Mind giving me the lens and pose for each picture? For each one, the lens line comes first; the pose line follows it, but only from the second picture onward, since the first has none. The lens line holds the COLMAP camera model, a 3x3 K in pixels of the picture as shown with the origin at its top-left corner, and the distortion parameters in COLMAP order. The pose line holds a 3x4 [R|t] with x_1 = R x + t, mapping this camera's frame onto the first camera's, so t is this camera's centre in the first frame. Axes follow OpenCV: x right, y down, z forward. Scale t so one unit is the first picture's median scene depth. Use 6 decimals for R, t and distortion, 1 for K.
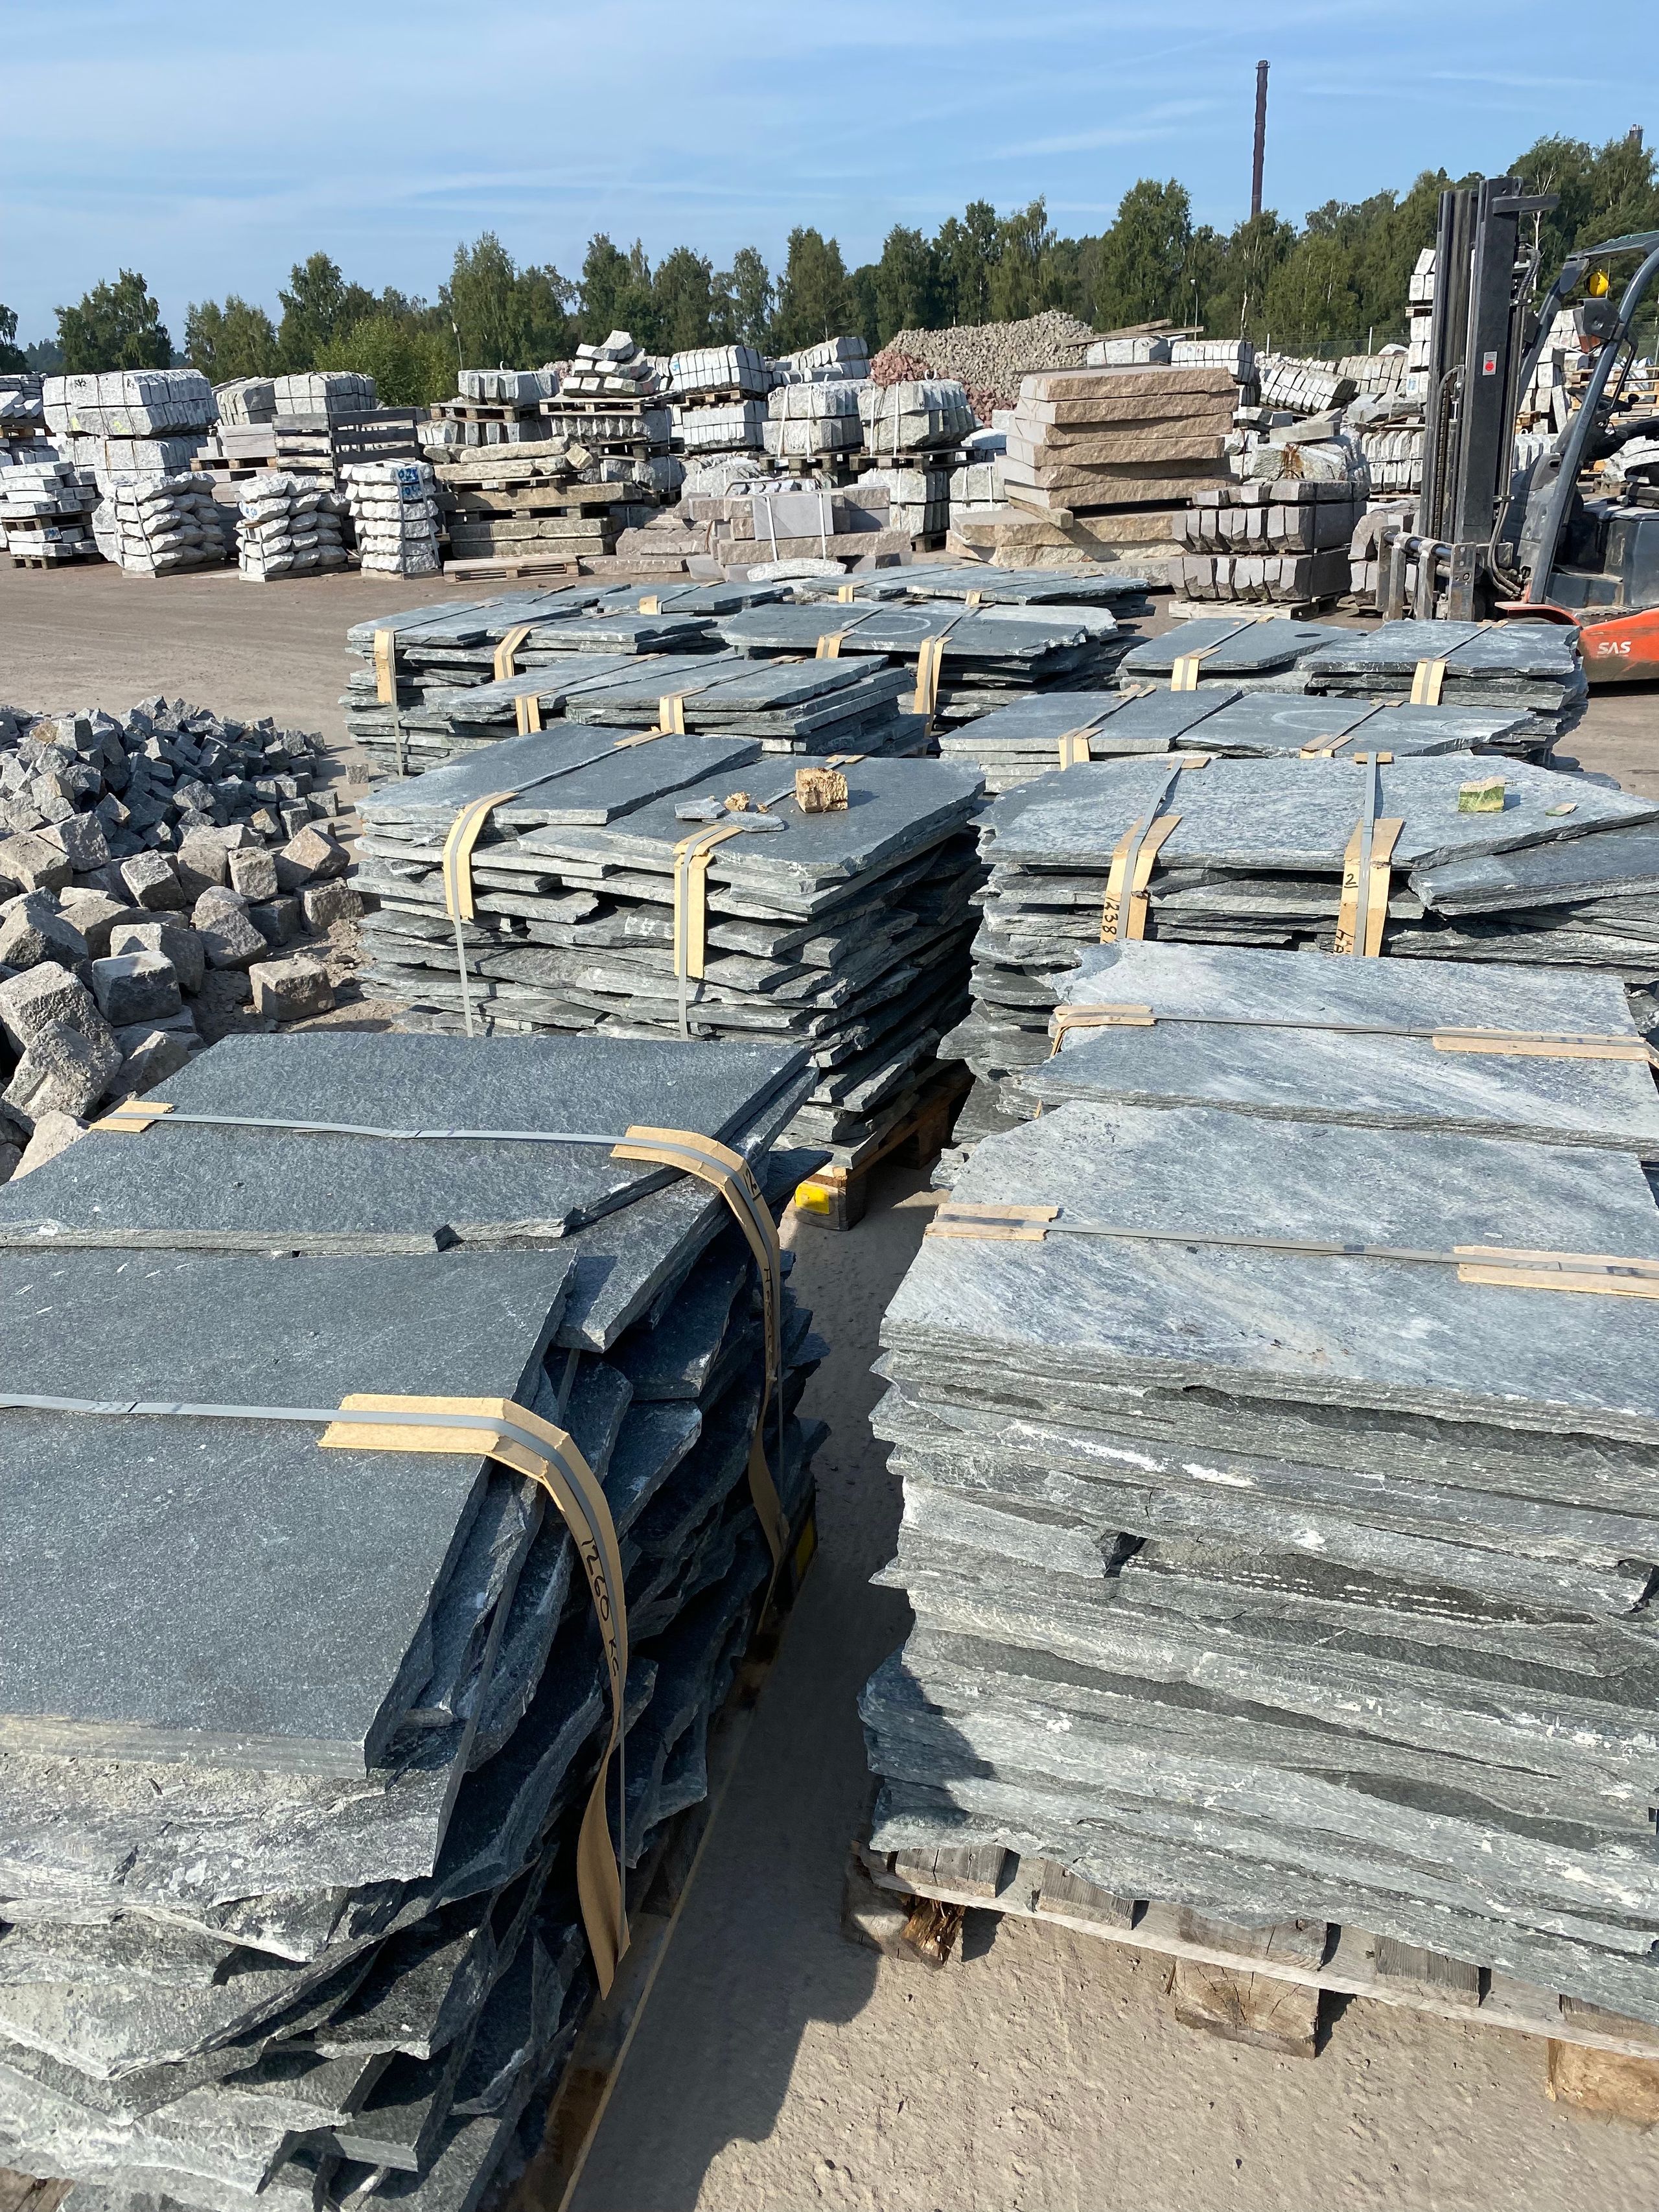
lens RADIAL K [[1671.2, 0, 829.5], [0, 1671.2, 1106.0], [0, 0, 1]] dist [0.004563, -0.004440]
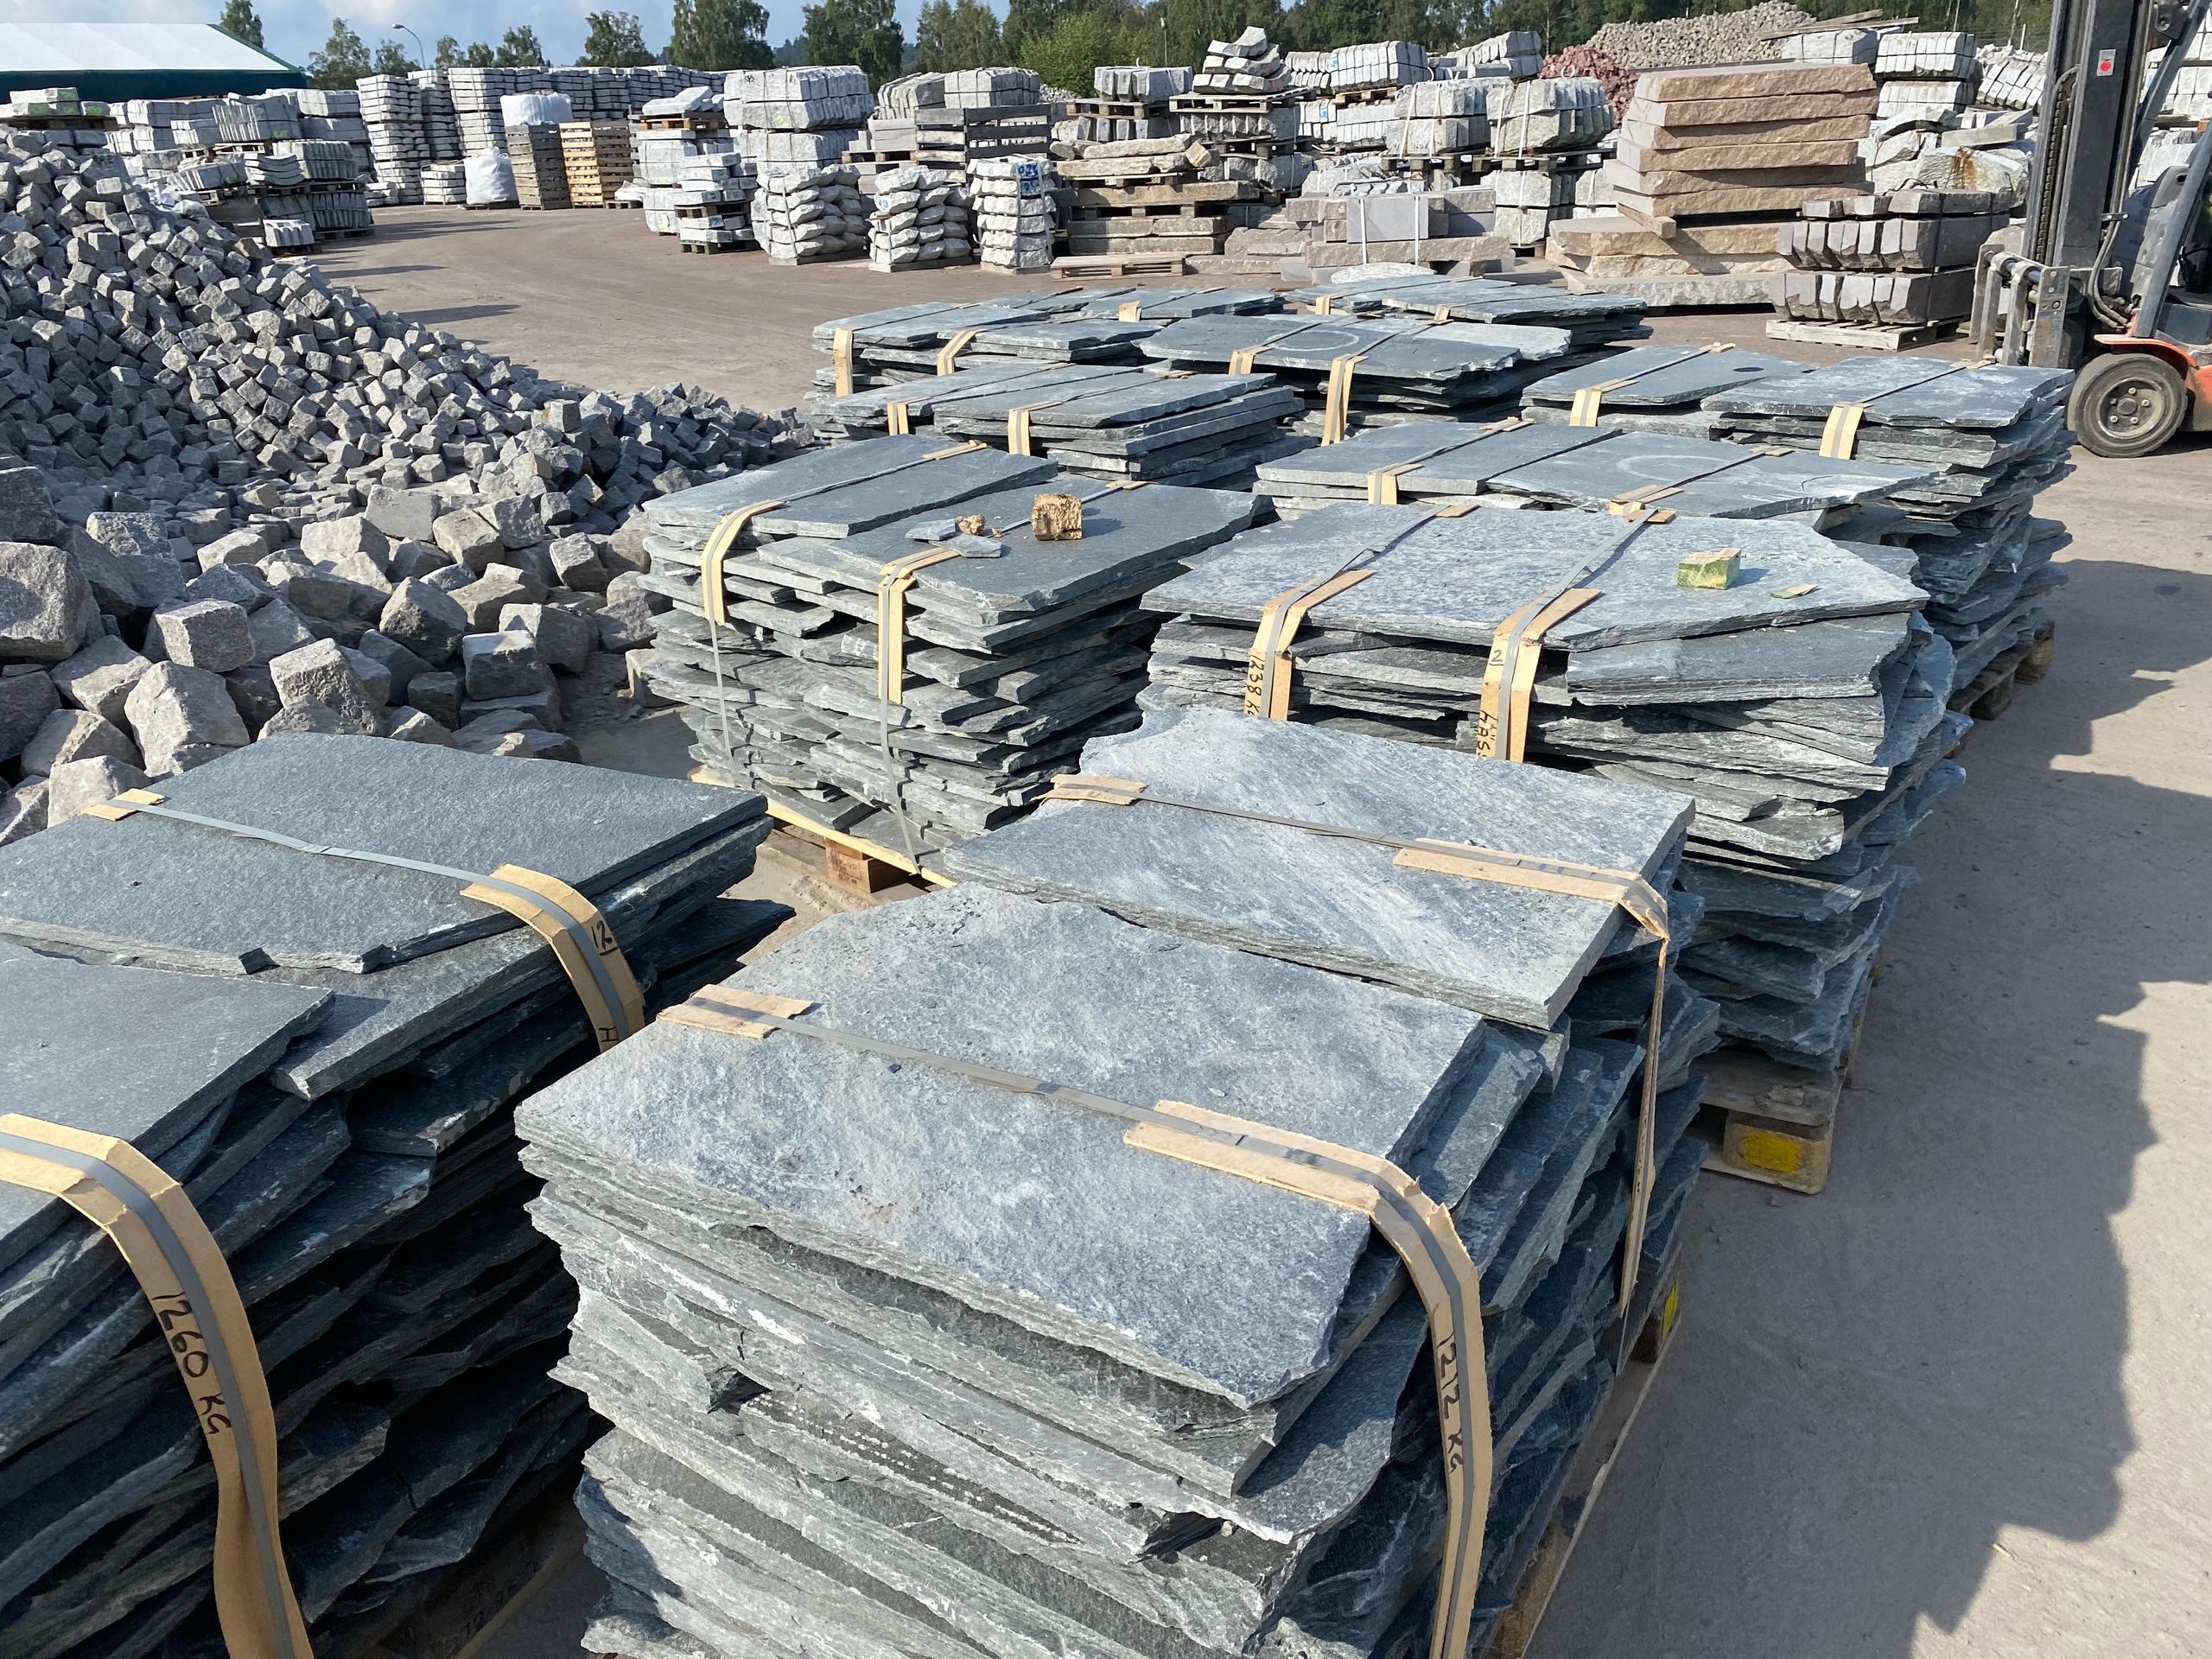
lens RADIAL K [[1673.7, 0, 1106.0], [0, 1673.7, 829.5], [0, 0, 1]] dist [0.004591, 0.006217]
pose [[0.974743, 0.093760, -0.202694, 0.143531], [-0.091029, 0.995588, 0.022776, -0.021297], [0.203935, -0.003750, 0.978977, 0.038258]]
